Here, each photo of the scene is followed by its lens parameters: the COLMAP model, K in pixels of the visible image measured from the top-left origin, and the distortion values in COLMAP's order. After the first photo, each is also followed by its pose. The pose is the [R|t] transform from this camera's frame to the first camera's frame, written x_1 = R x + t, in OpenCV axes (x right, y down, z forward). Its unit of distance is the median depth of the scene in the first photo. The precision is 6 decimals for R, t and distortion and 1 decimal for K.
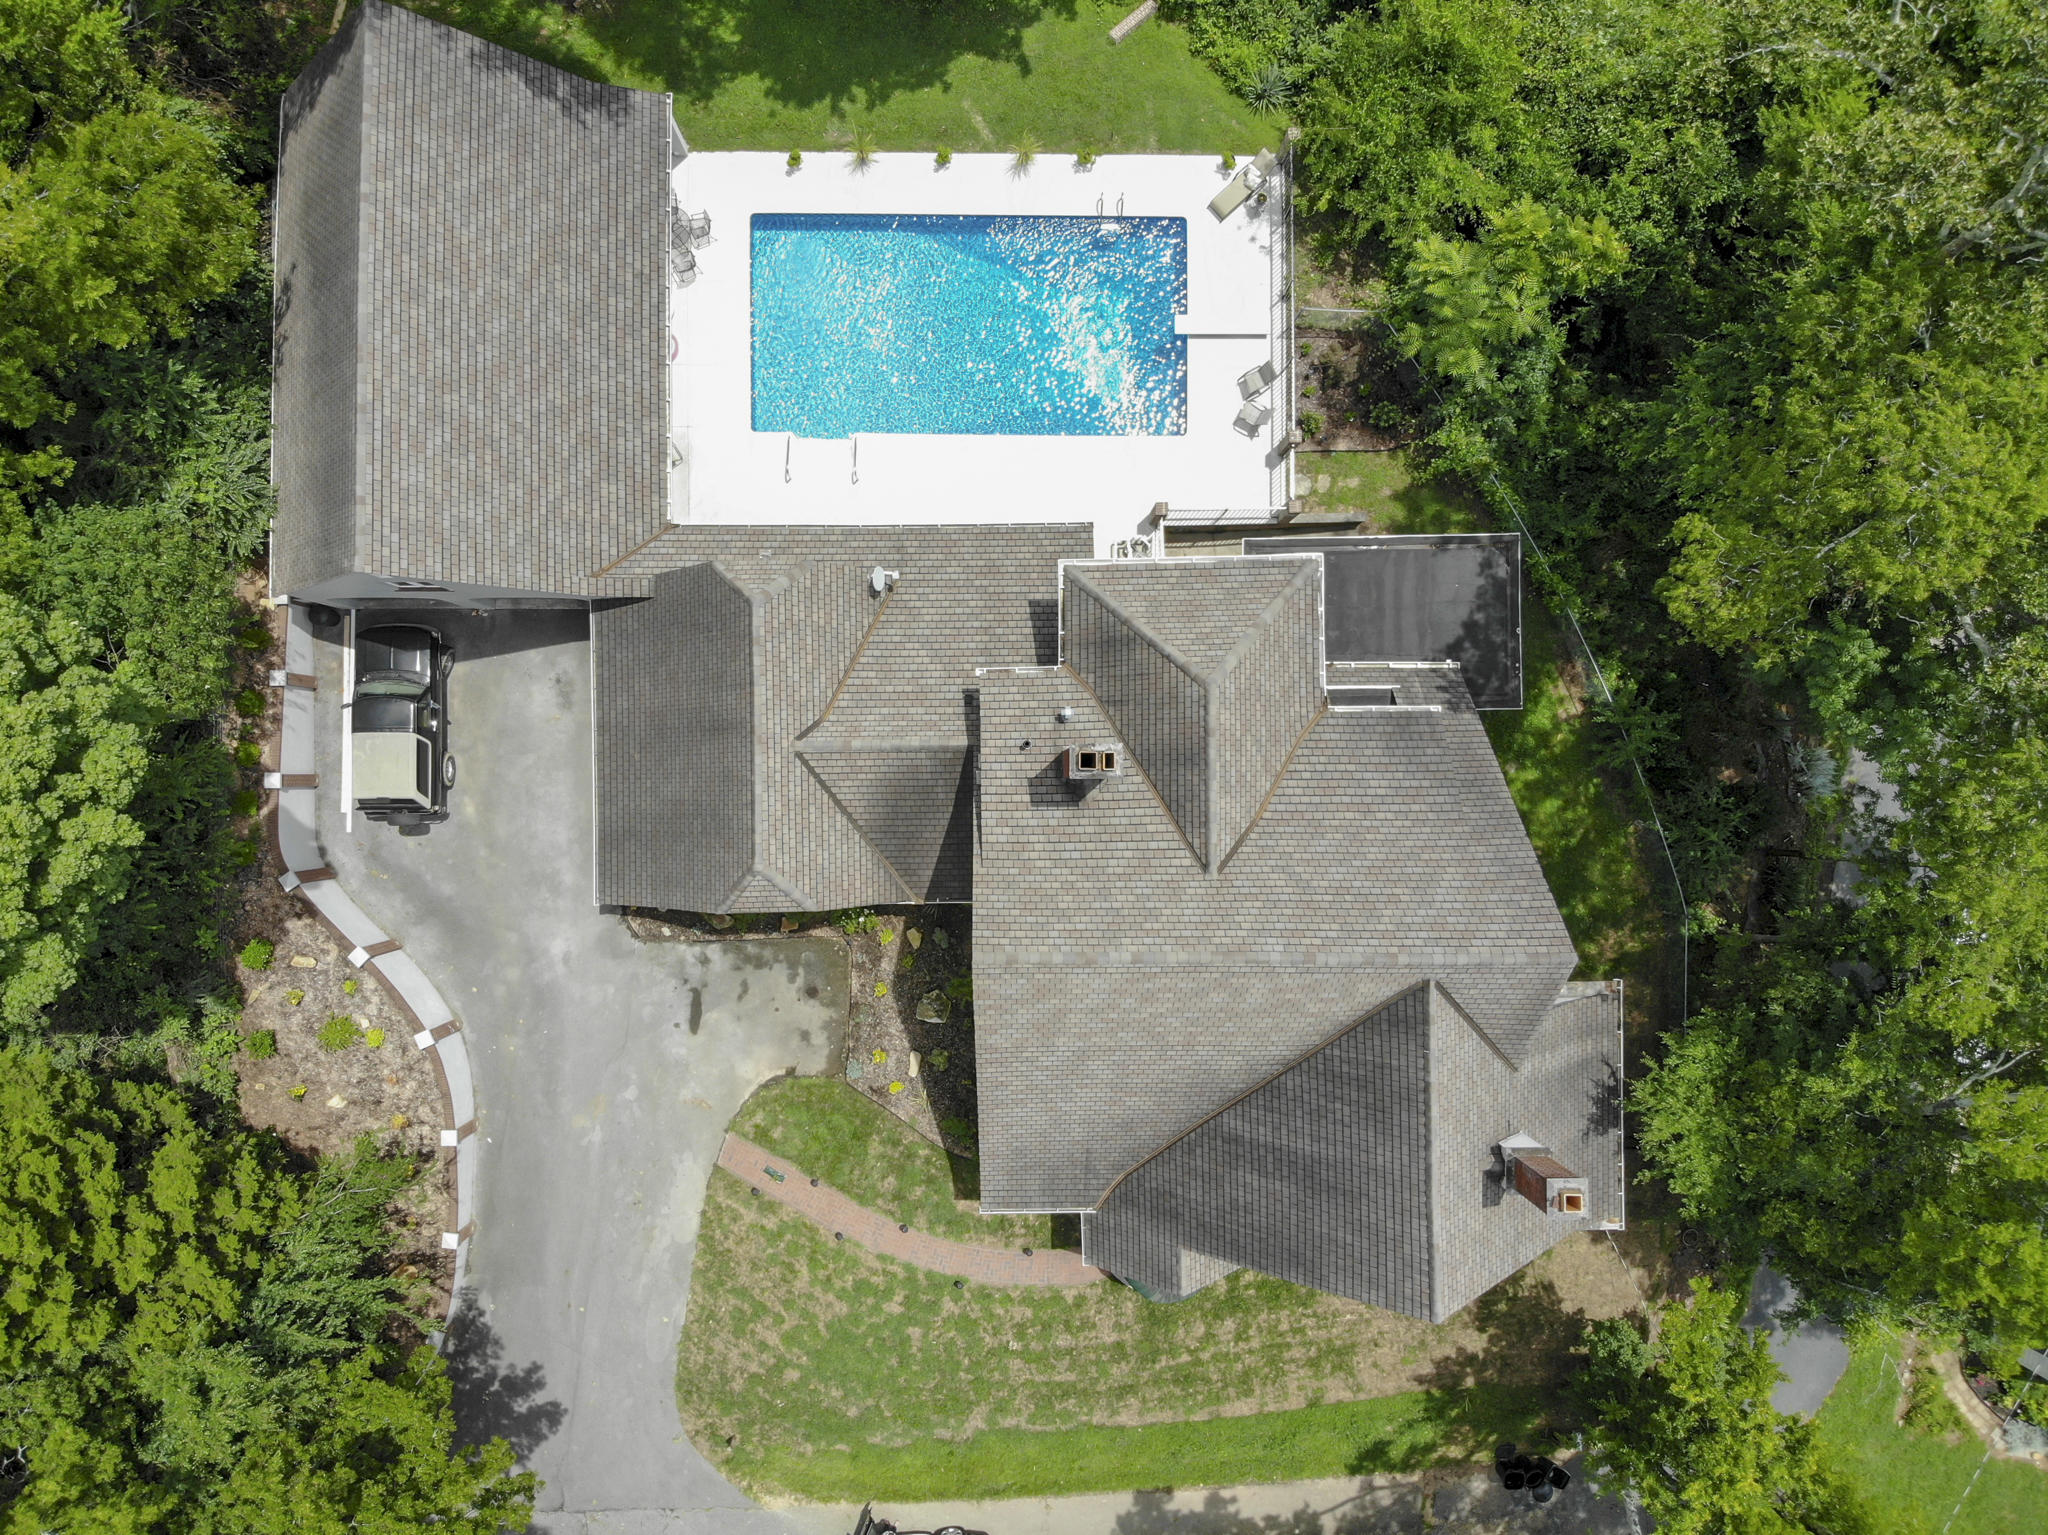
lens RADIAL K [[1465.2, 0, 1056.0], [0, 1465.2, 754.4], [0, 0, 1]] dist [0.133257, -0.249720]
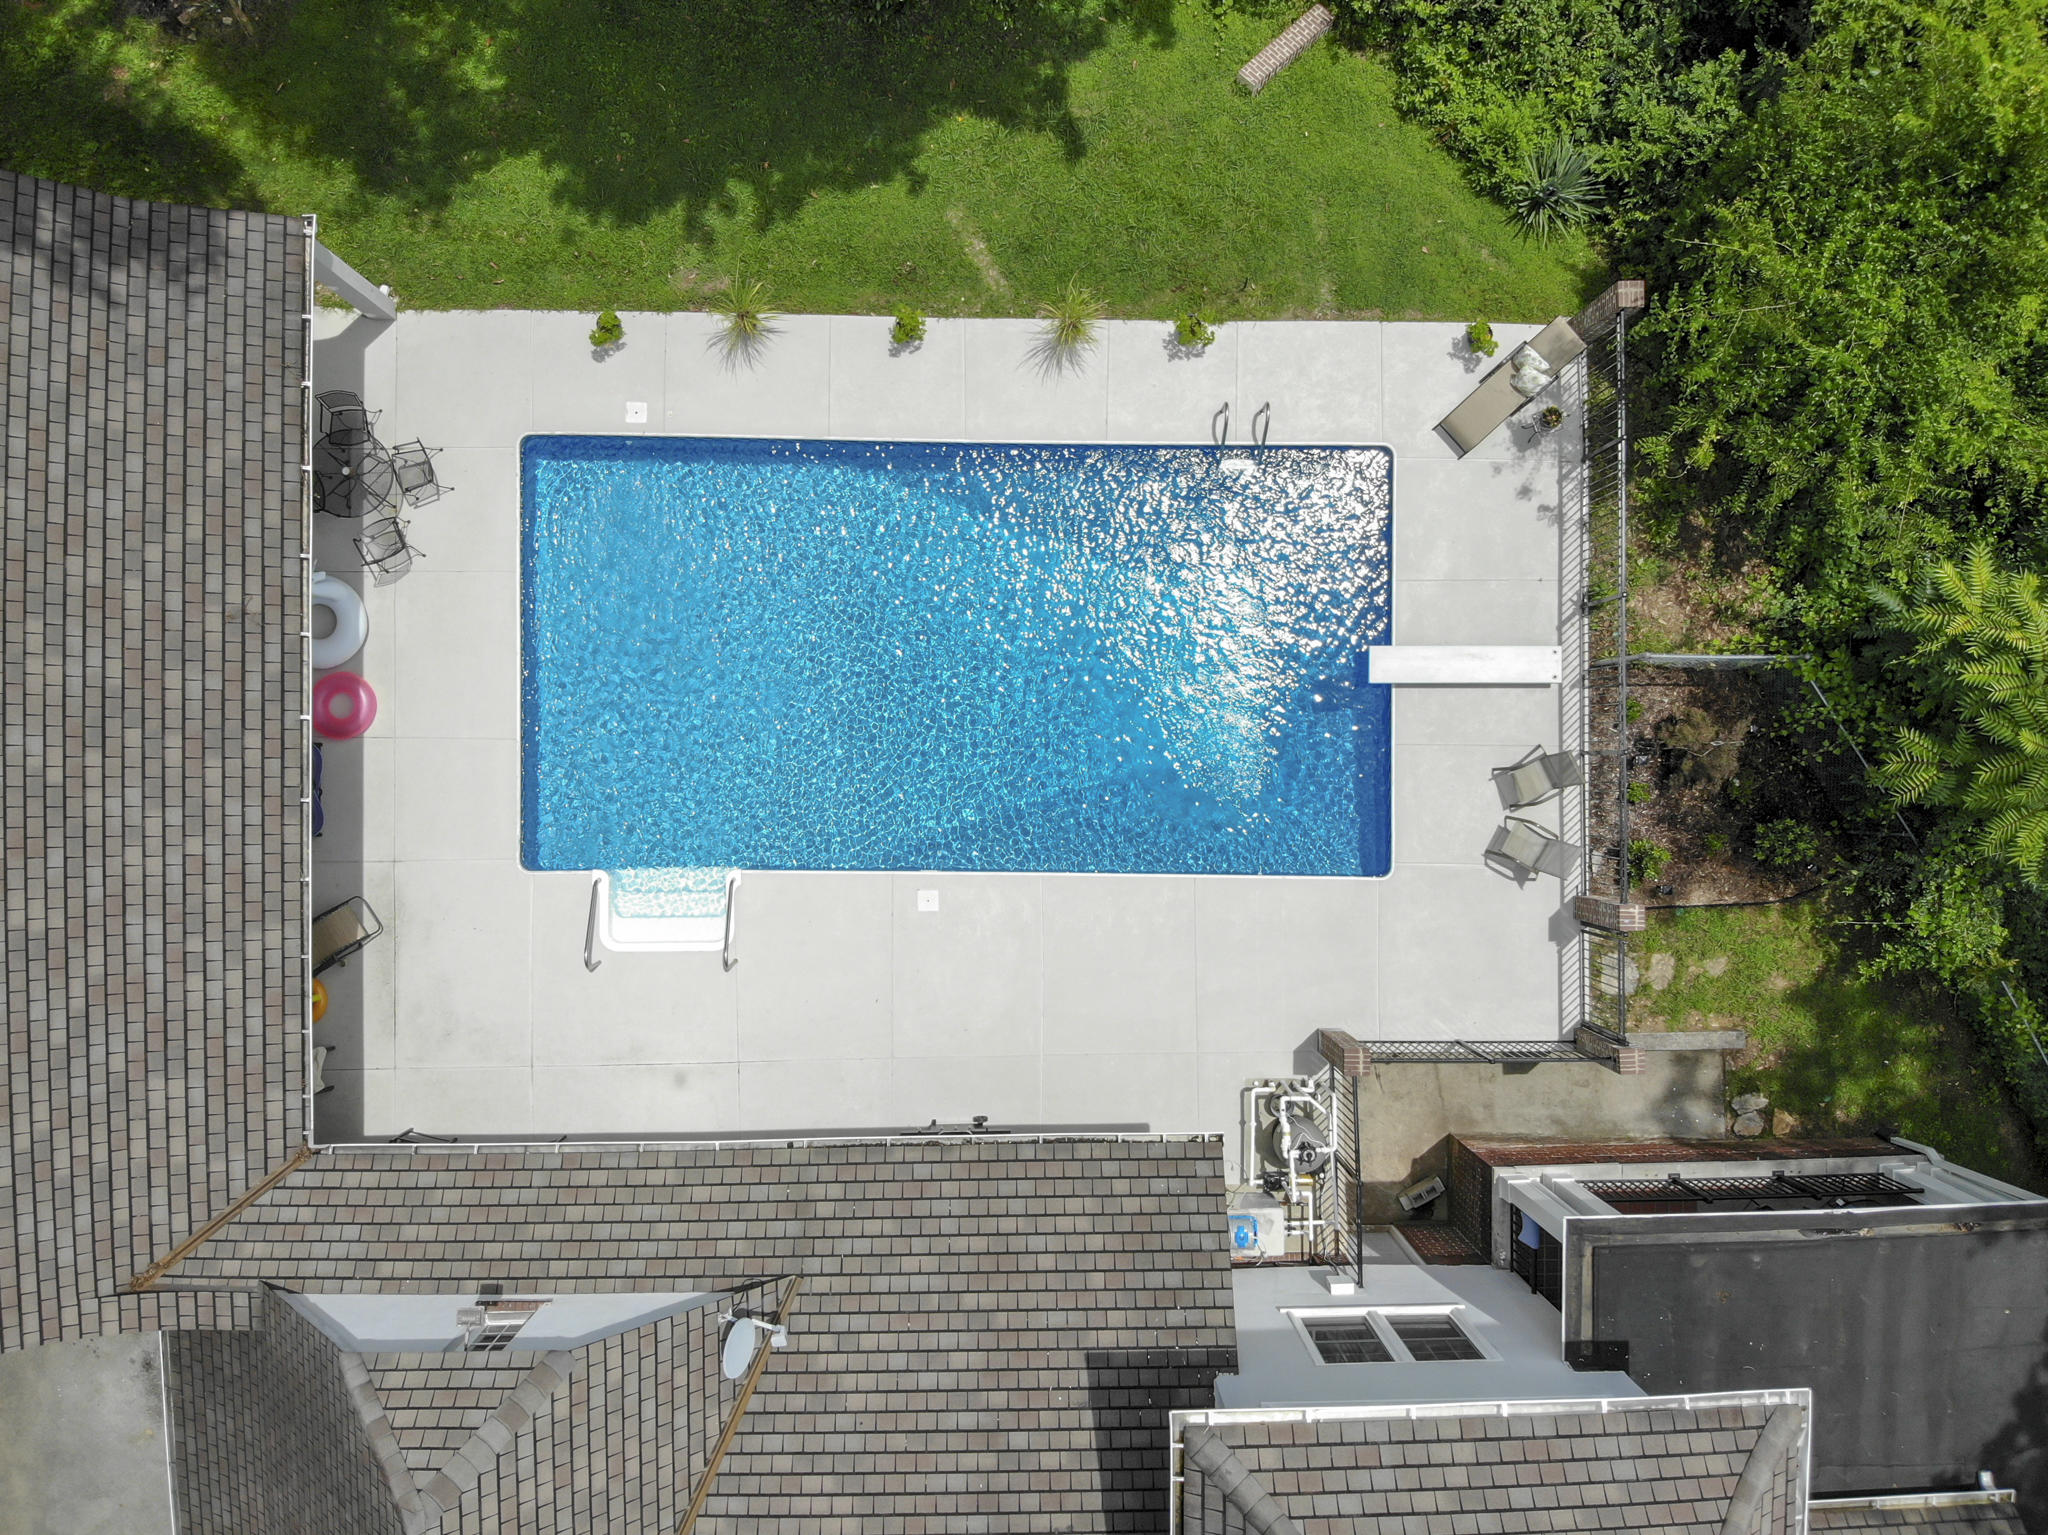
lens RADIAL K [[1438.7, 0, 1067.7], [0, 1438.7, 755.7], [0, 0, 1]] dist [0.066003, -0.120918]
pose [[0.999969, 0.005056, 0.006001, -0.025076], [-0.005272, 0.999321, 0.036457, -0.282519], [-0.005813, -0.036488, 0.999317, 0.523379]]
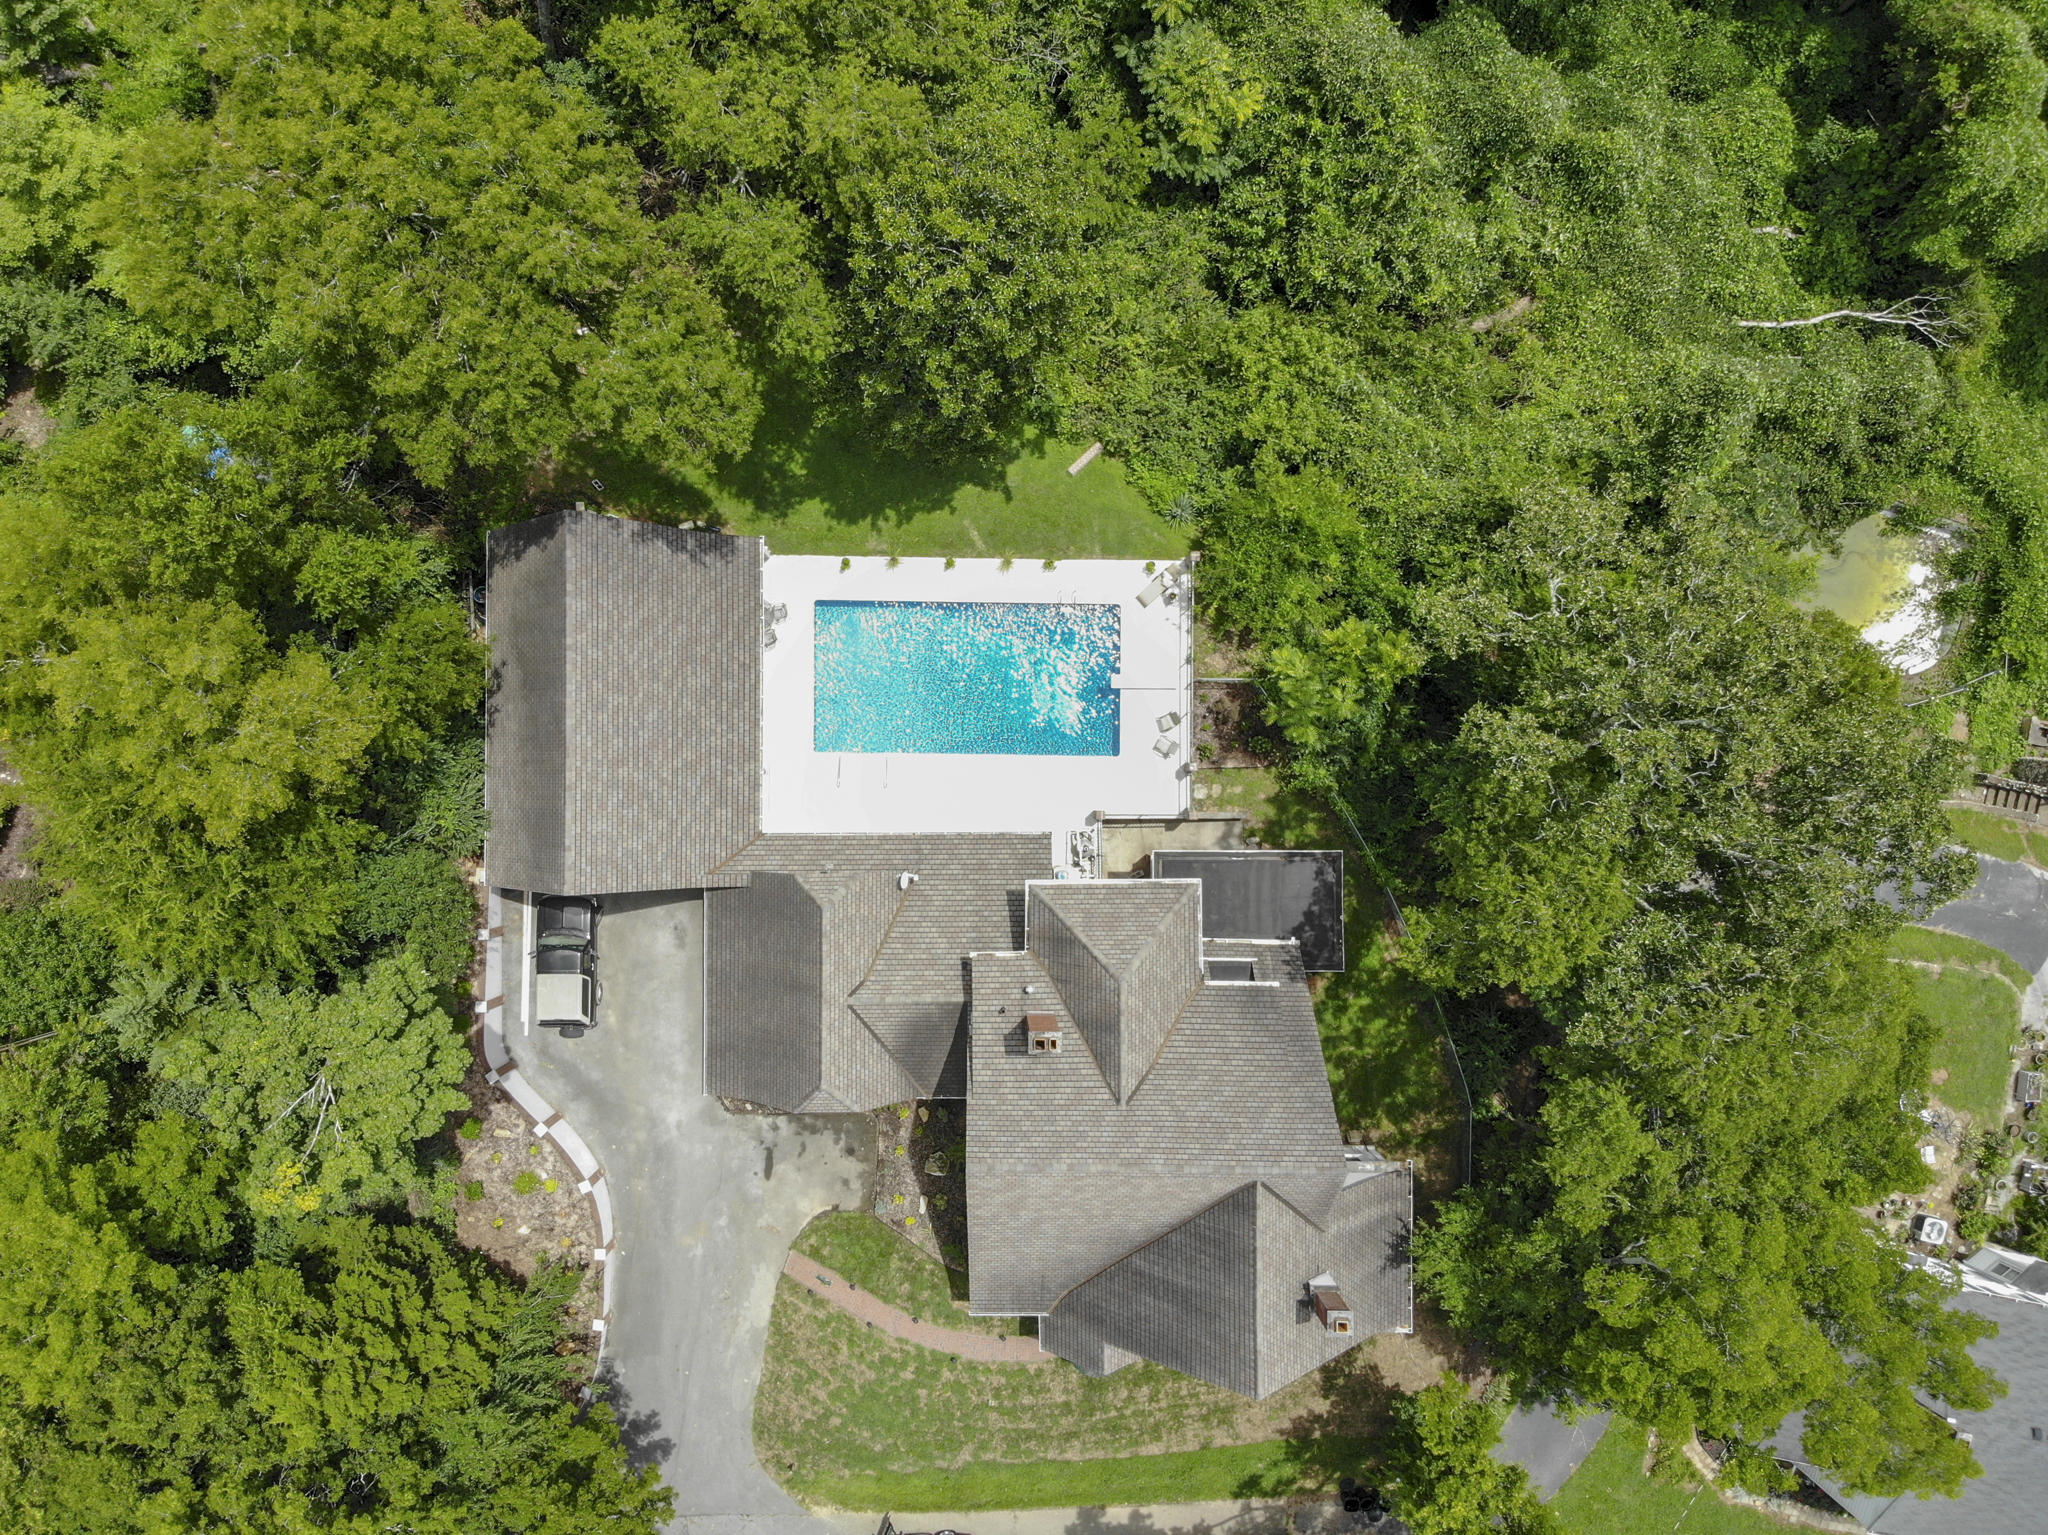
lens RADIAL K [[1623.0, 0, 1024.0], [0, 1623.0, 767.5], [0, 0, 1]] dist [0.245527, -0.561628]
pose [[0.999811, 0.009558, -0.016955, 0.023726], [-0.009040, 0.999497, 0.030402, -0.259441], [0.017237, -0.030243, 0.999394, -0.569817]]
